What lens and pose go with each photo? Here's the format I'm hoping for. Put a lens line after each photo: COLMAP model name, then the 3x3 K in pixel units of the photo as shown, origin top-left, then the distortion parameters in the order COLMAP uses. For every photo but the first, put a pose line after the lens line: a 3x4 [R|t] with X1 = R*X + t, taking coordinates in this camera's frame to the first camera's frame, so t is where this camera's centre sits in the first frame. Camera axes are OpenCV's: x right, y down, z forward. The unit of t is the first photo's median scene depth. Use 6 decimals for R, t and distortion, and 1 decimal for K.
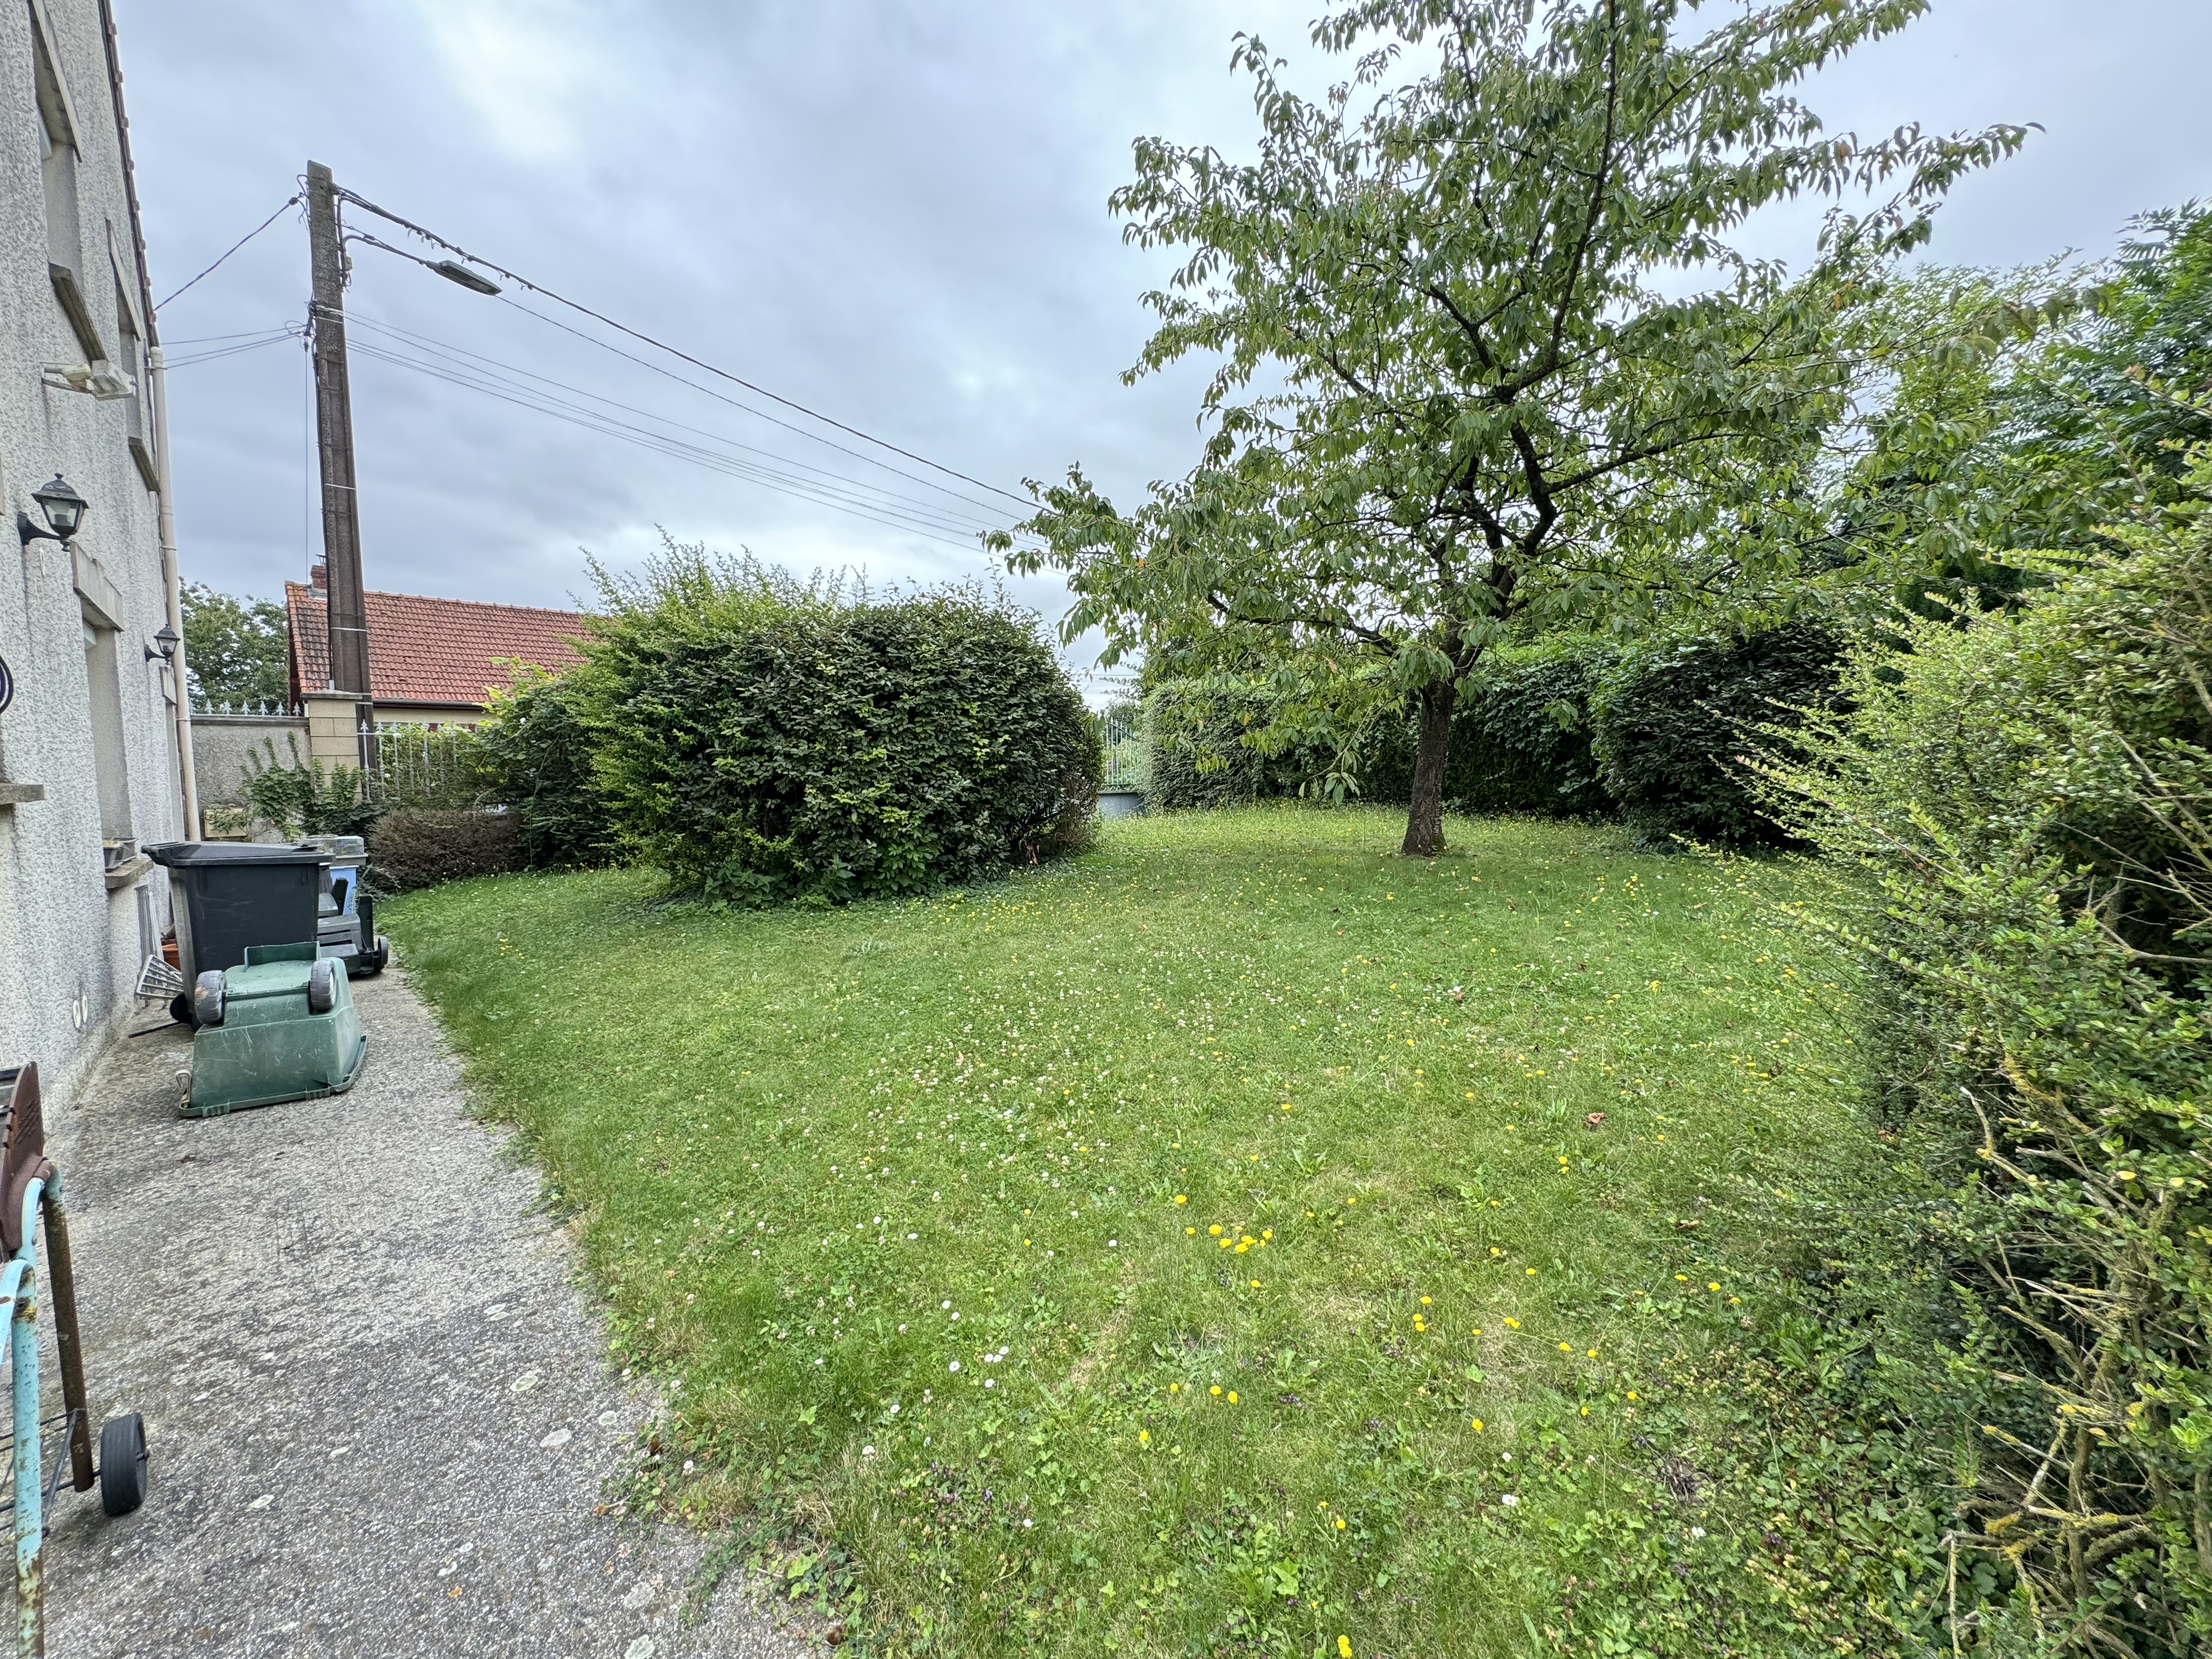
lens RADIAL K [[881.1, 0, 1105.6], [0, 881.1, 824.0], [0, 0, 1]] dist [-0.001076, 0.000484]
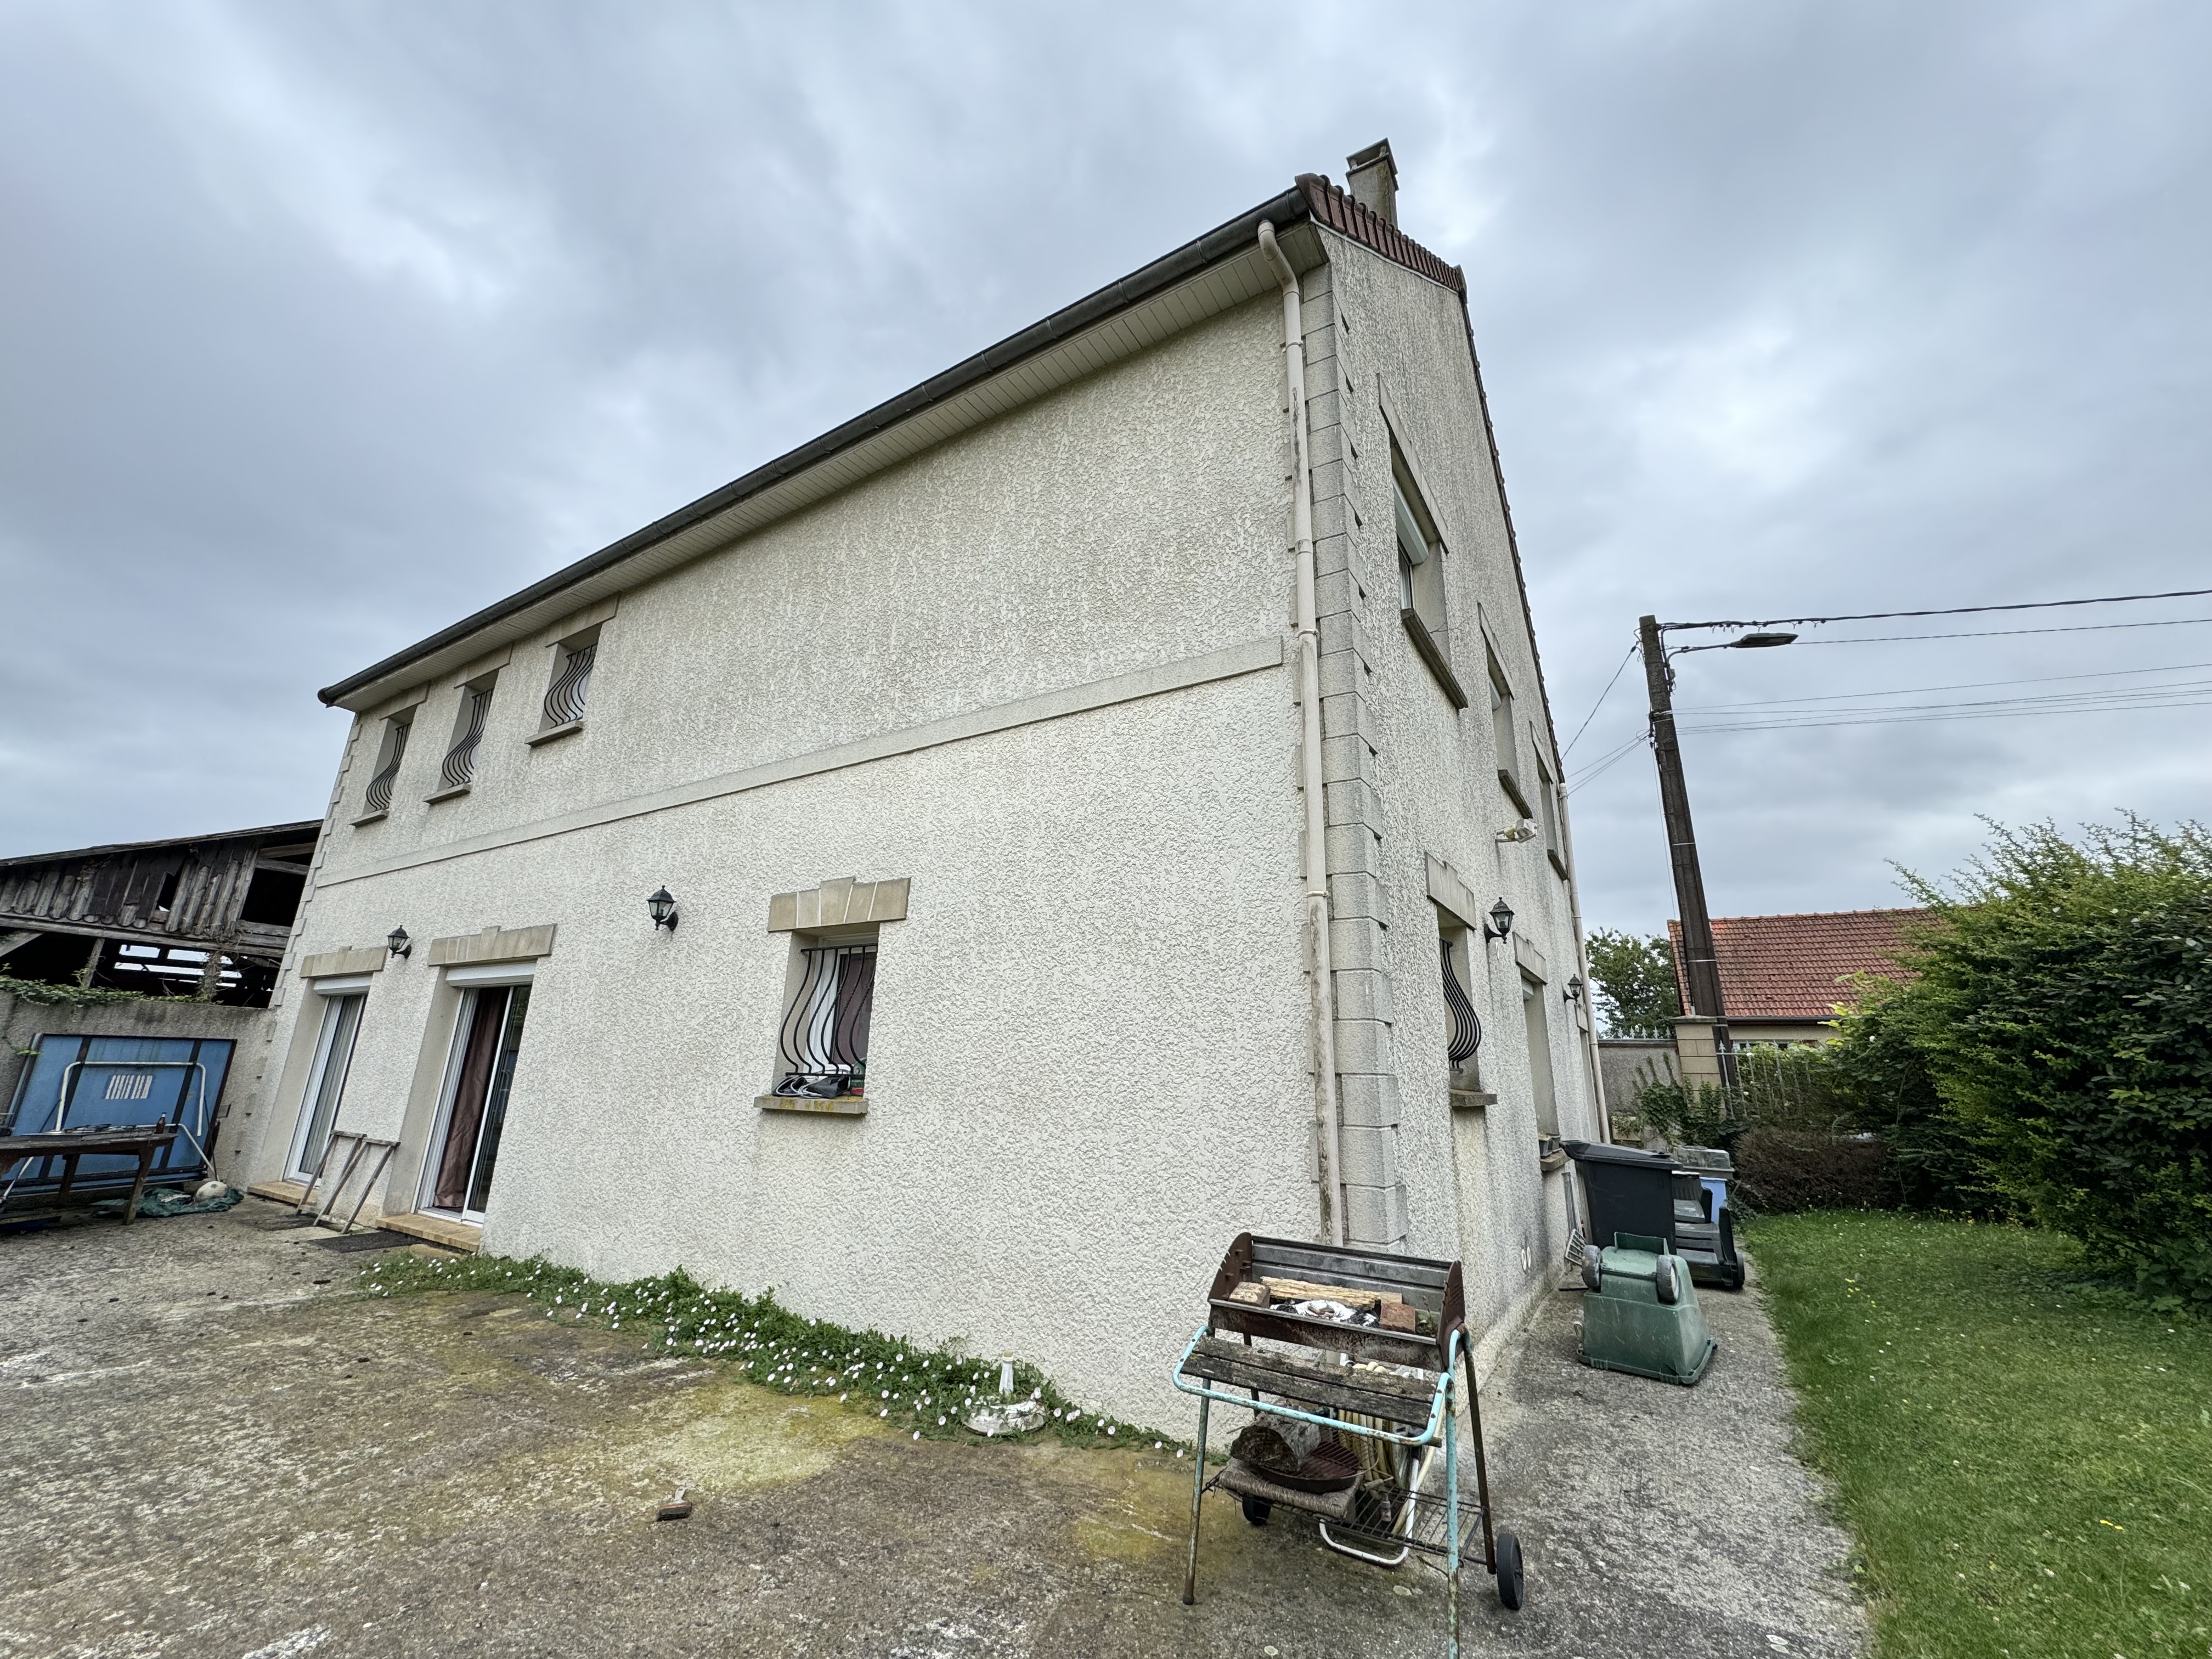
lens RADIAL K [[881.1, 0, 1103.2], [0, 881.1, 820.3], [0, 0, 1]] dist [-0.001076, 0.000484]
pose [[0.244679, -0.250281, -0.936745, 0.120420], [-0.090182, 0.956049, -0.278995, -0.004906], [0.965401, 0.152741, 0.211355, -0.050307]]
